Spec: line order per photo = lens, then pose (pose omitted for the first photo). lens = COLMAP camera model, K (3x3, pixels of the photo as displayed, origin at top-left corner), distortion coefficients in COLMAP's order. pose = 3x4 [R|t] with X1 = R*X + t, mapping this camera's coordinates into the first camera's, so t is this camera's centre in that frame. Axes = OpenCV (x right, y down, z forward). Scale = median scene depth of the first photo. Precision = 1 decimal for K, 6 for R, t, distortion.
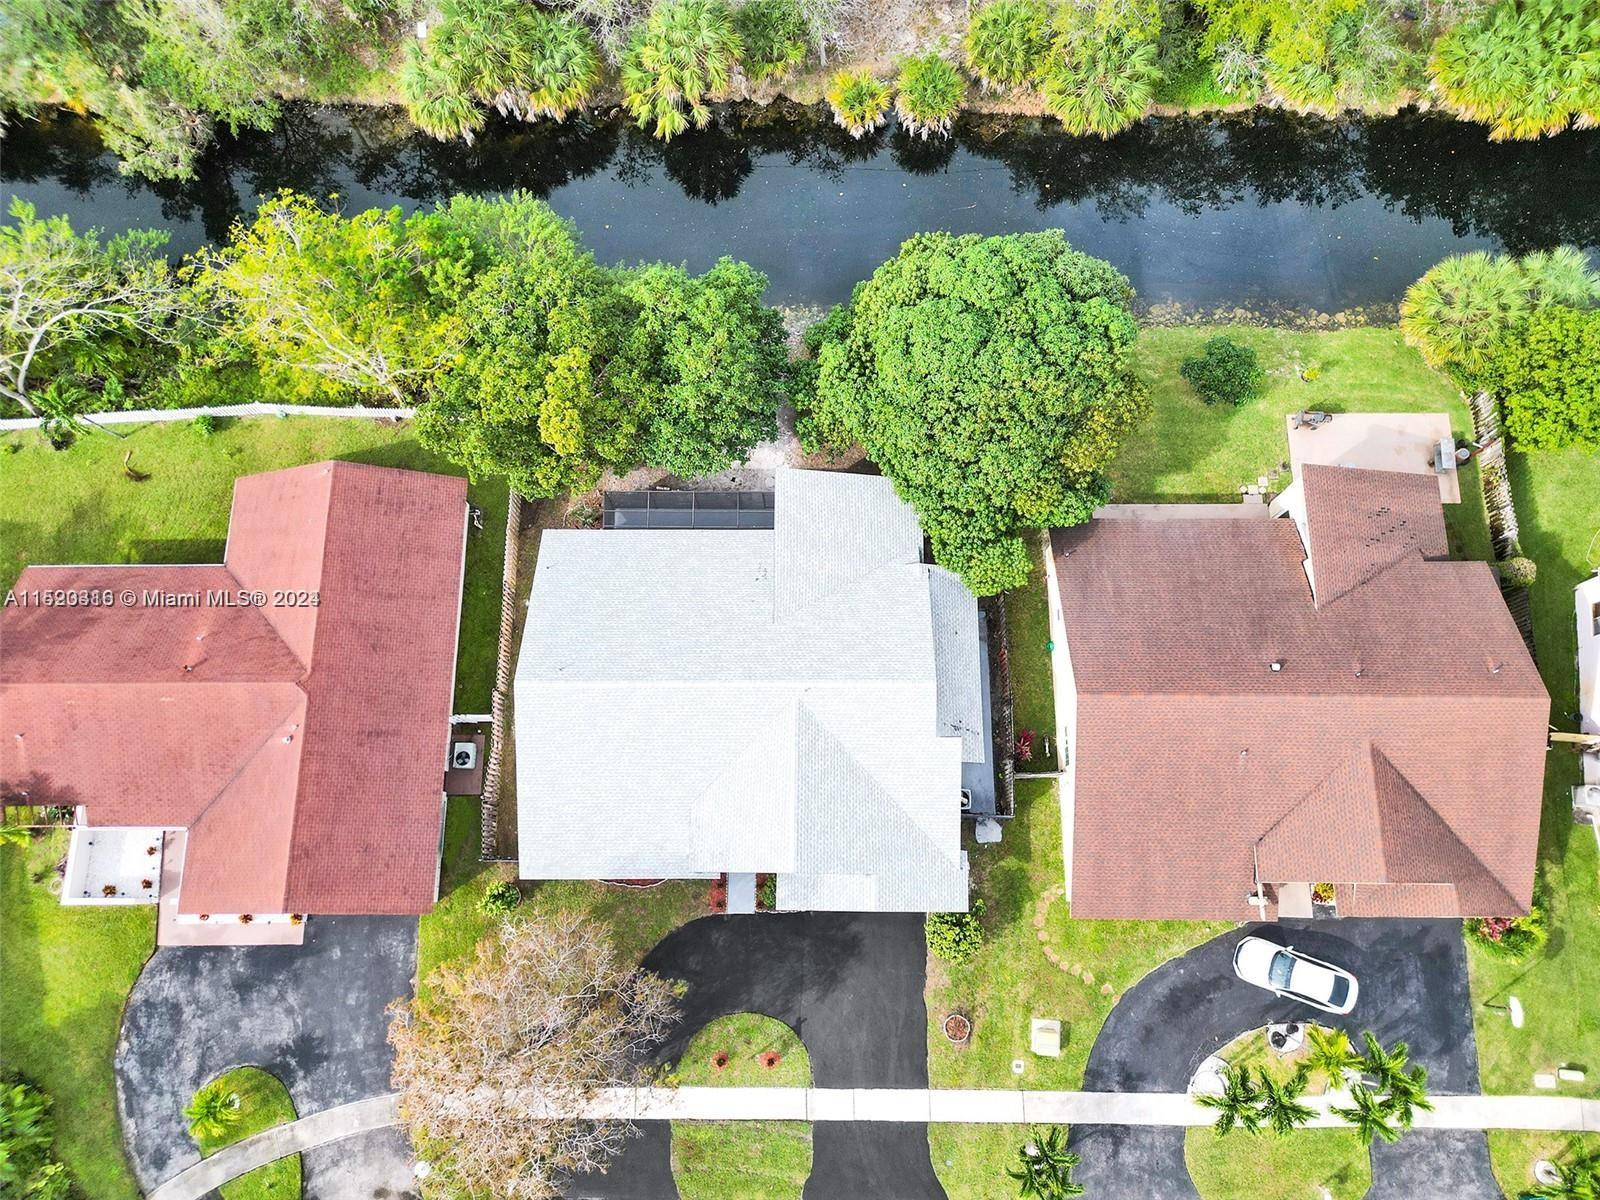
lens RADIAL K [[1122.8, 0, 799.3], [0, 1122.8, 611.4], [0, 0, 1]] dist [0.061395, -0.049959]
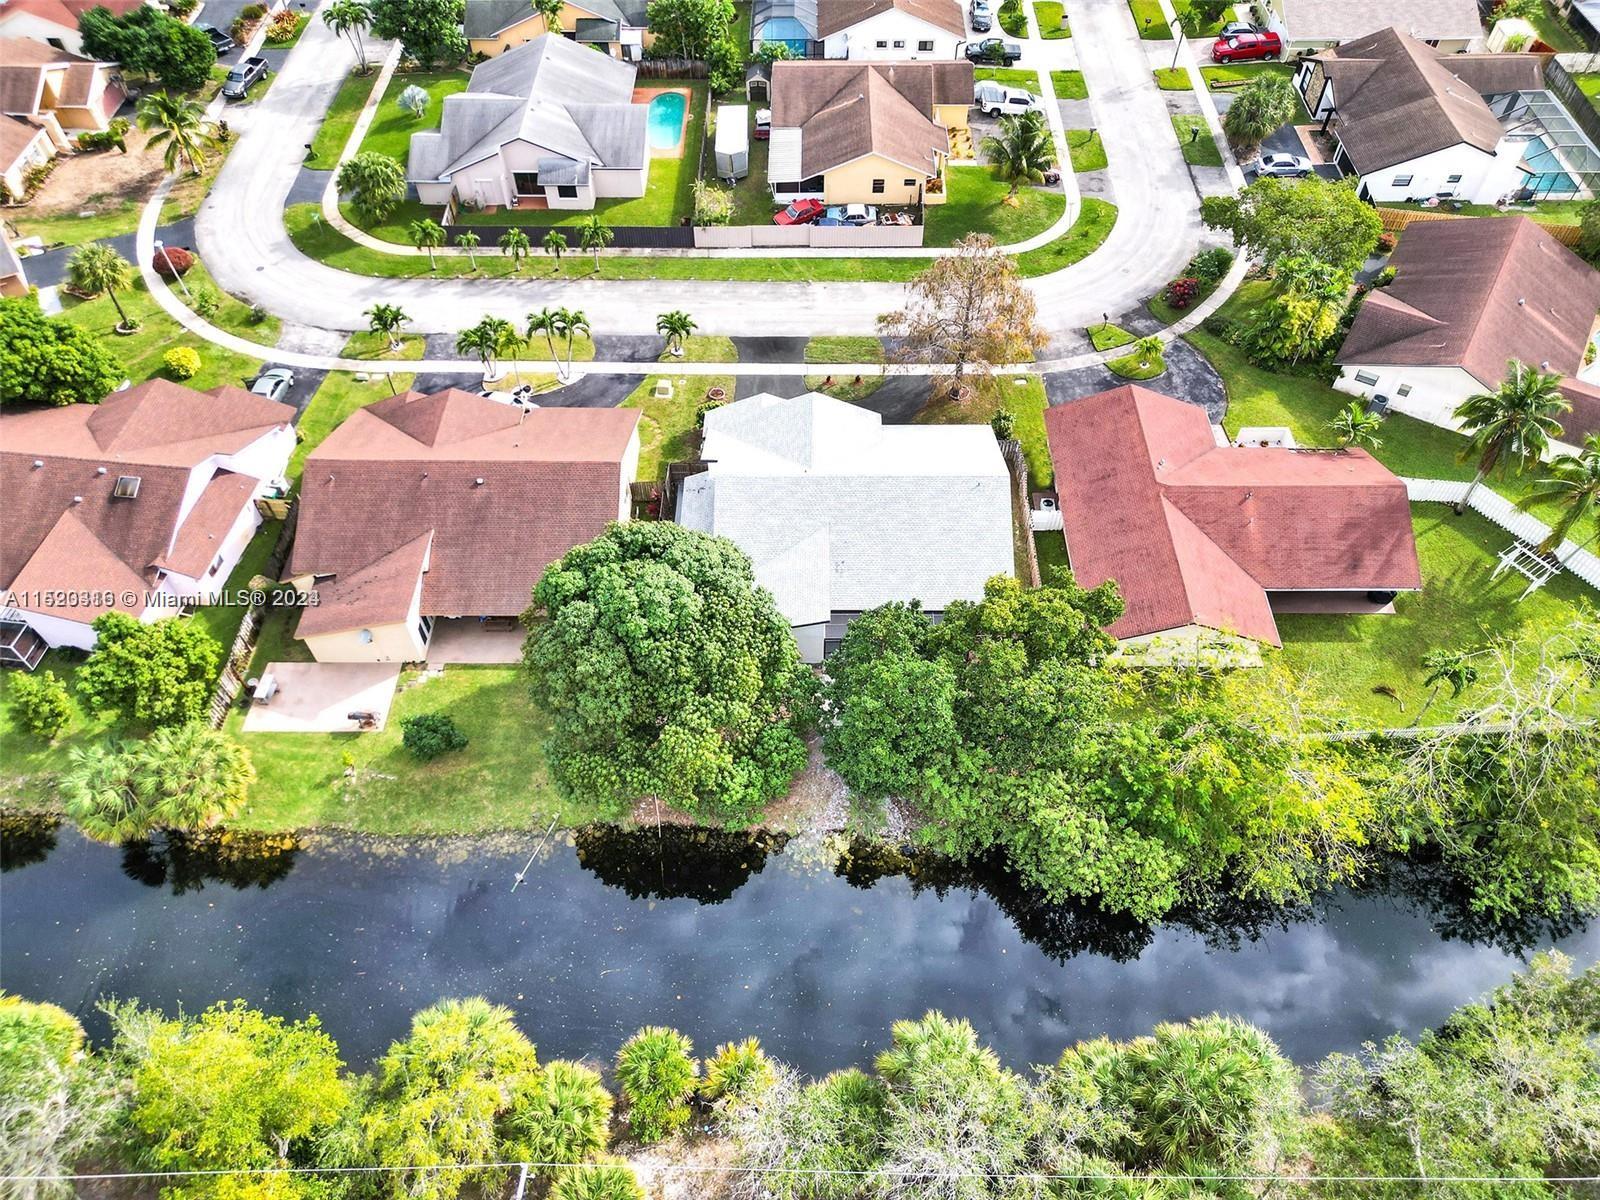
lens RADIAL K [[1122.8, 0, 795.8], [0, 1122.8, 588.1], [0, 0, 1]] dist [0.061395, -0.049959]
pose [[-0.999702, 0.006715, 0.023451, -0.013150], [0.014843, -0.595446, 0.803258, -1.125412], [0.019358, 0.803367, 0.595169, 0.249821]]
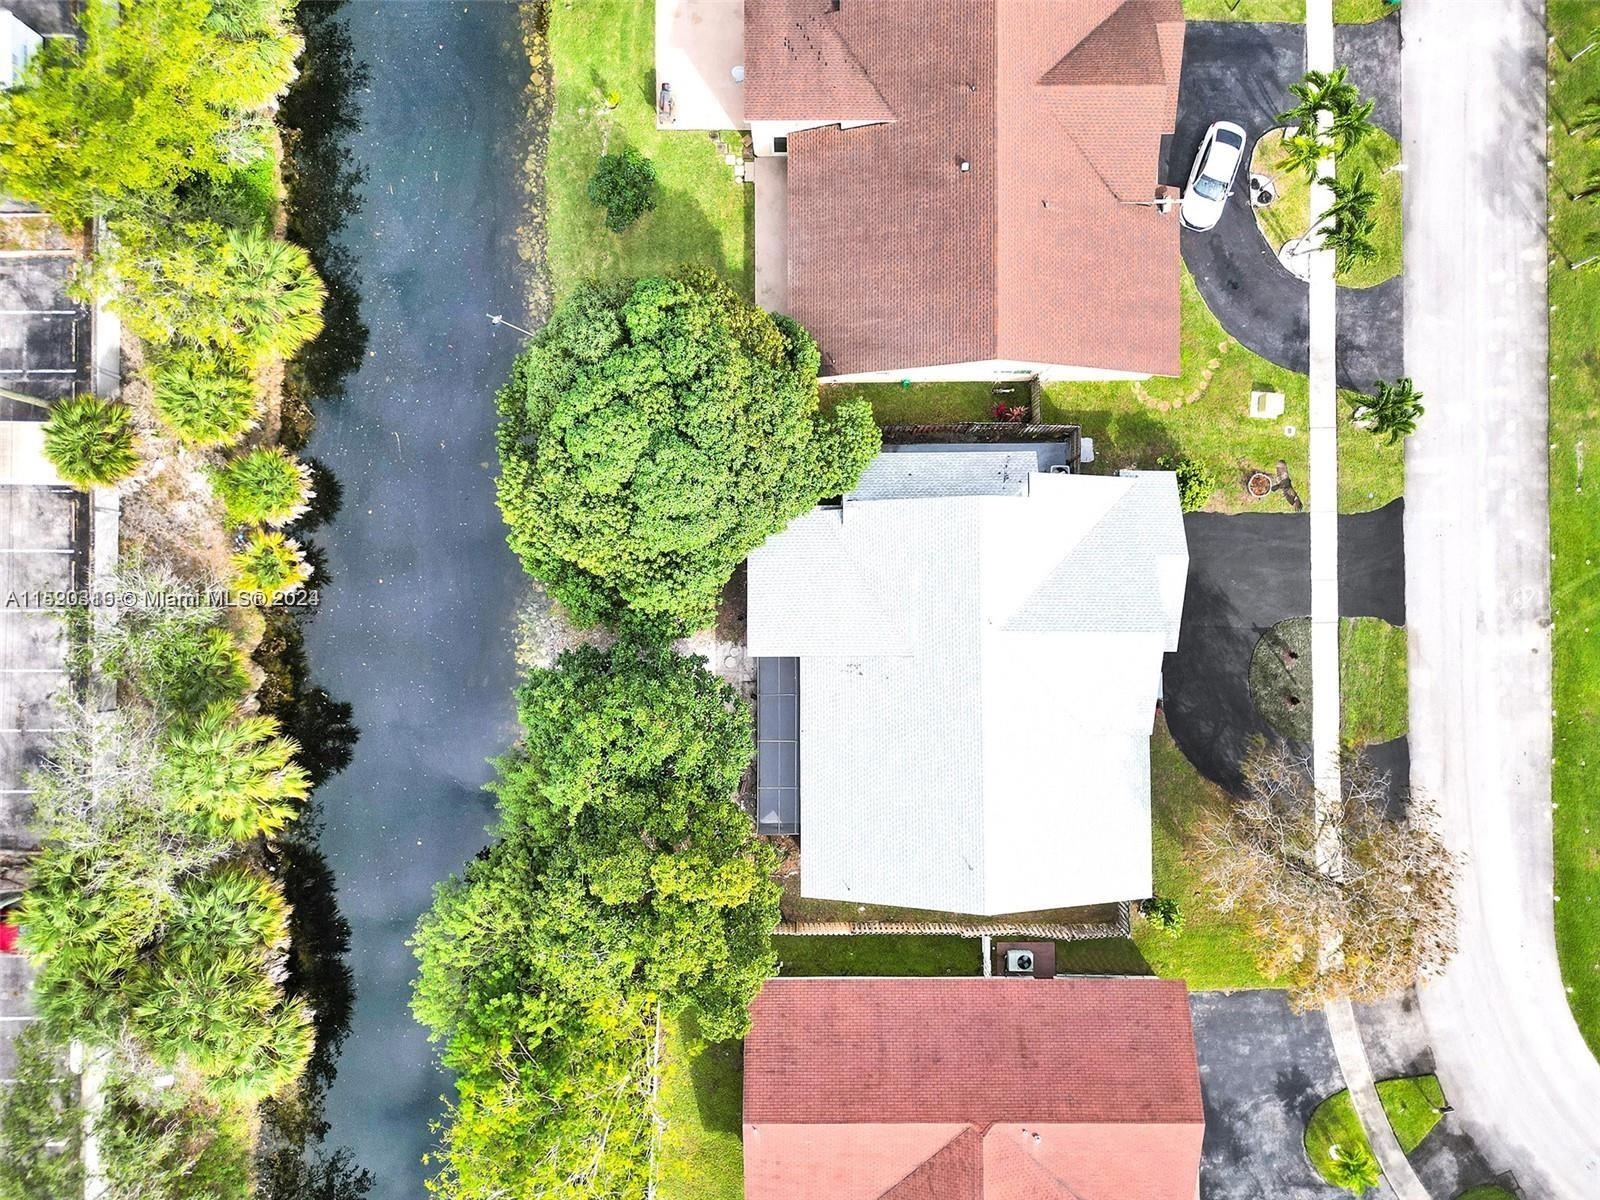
lens RADIAL K [[1122.8, 0, 798.6], [0, 1122.8, 593.3], [0, 0, 1]] dist [0.061395, -0.049959]
pose [[-0.005867, -0.999301, 0.036921, -0.002868], [0.967812, 0.003615, 0.251647, -0.338829], [-0.251604, 0.037209, 0.967115, 0.056998]]
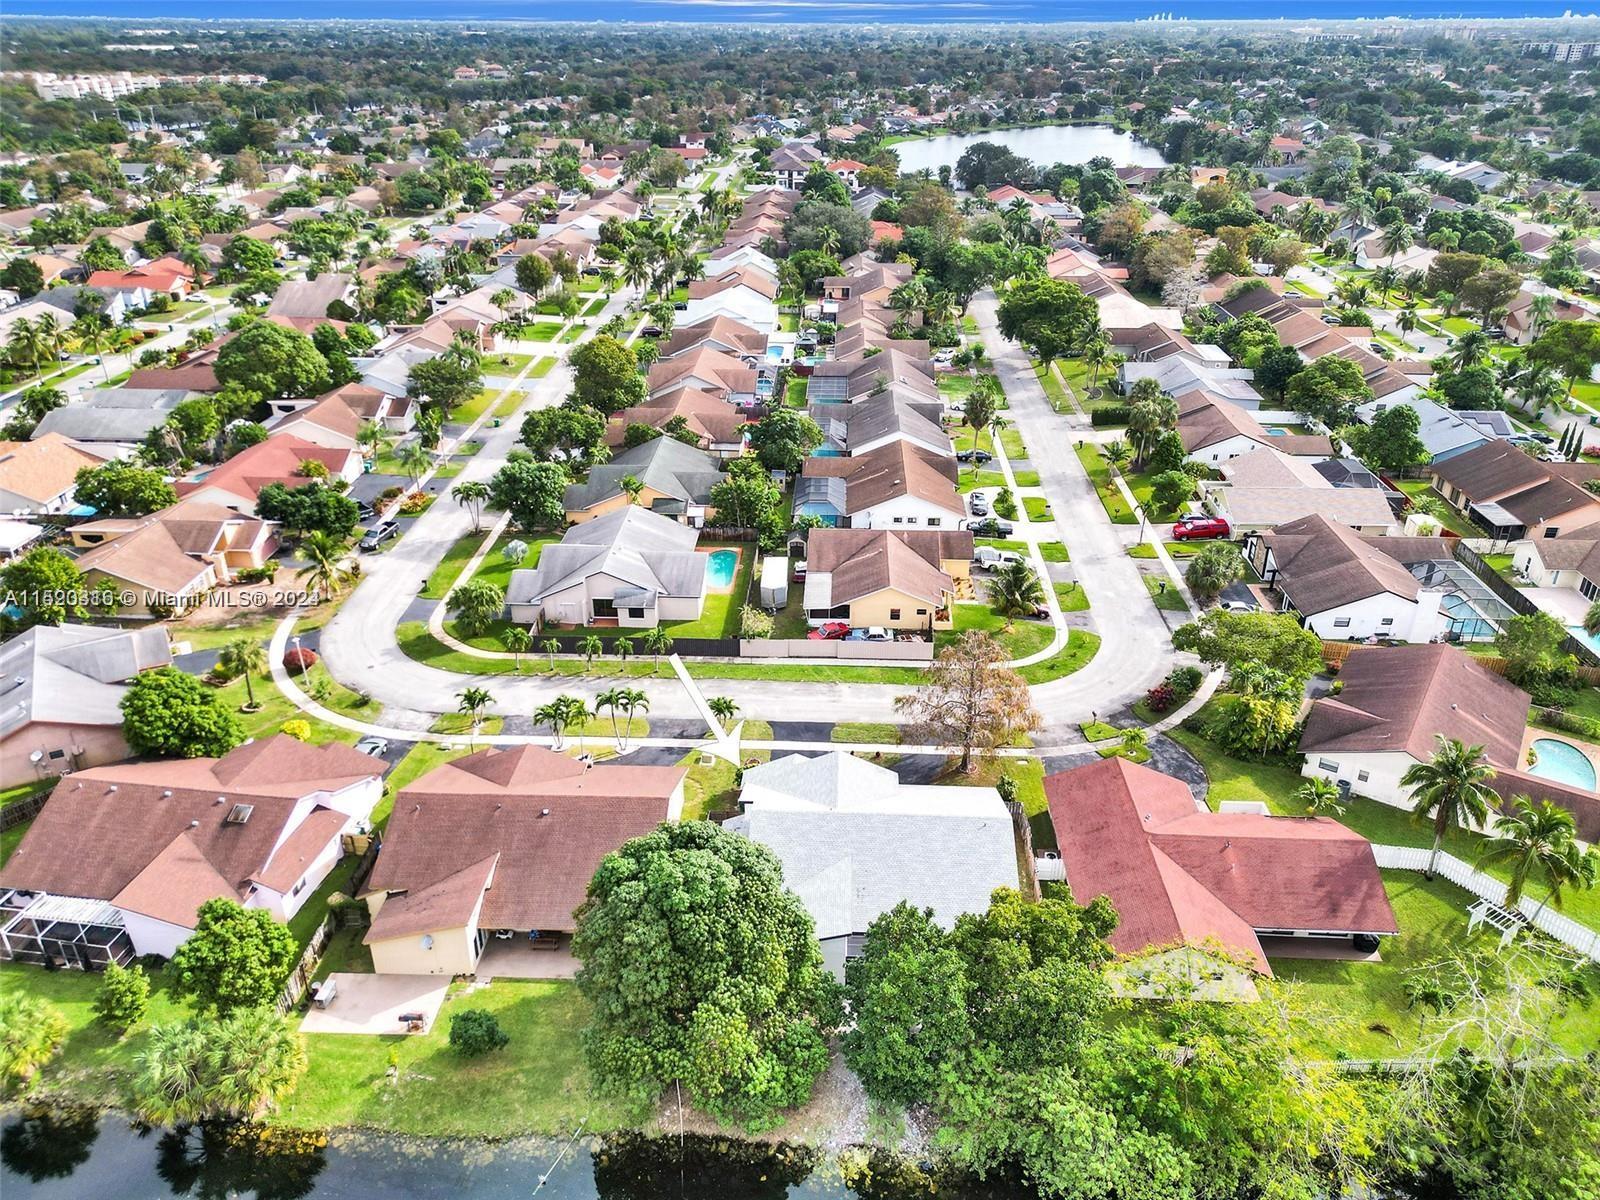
lens RADIAL K [[1122.8, 0, 794.5], [0, 1122.8, 600.8], [0, 0, 1]] dist [0.061395, -0.049959]
pose [[-0.998862, -0.005986, 0.047314, -0.015333], [0.047498, -0.214170, 0.975641, -1.398991], [0.004293, 0.976778, 0.214211, 0.334055]]
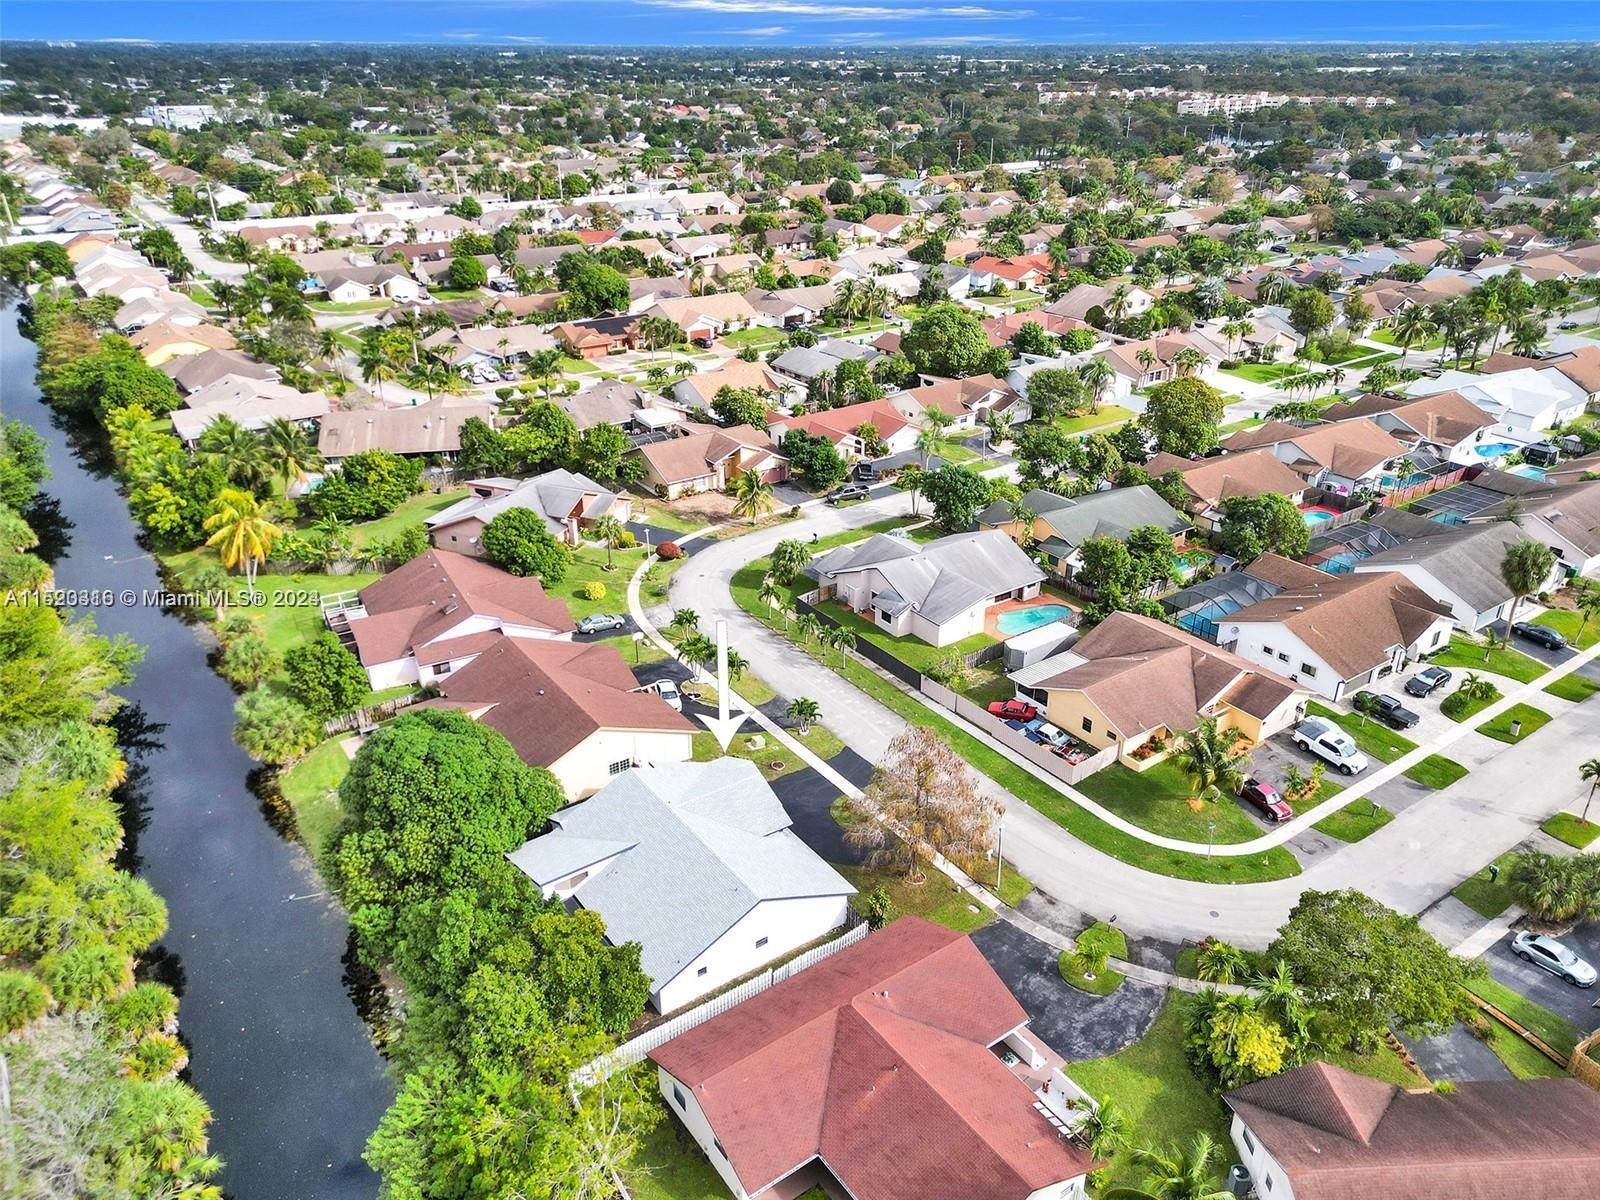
lens RADIAL K [[1122.8, 0, 796.7], [0, 1122.8, 593.8], [0, 0, 1]] dist [0.061395, -0.049959]
pose [[-0.582568, -0.339467, 0.738496, -1.196783], [0.788792, -0.017013, 0.614425, -0.778823], [-0.196013, 0.940464, 0.277680, 0.184964]]
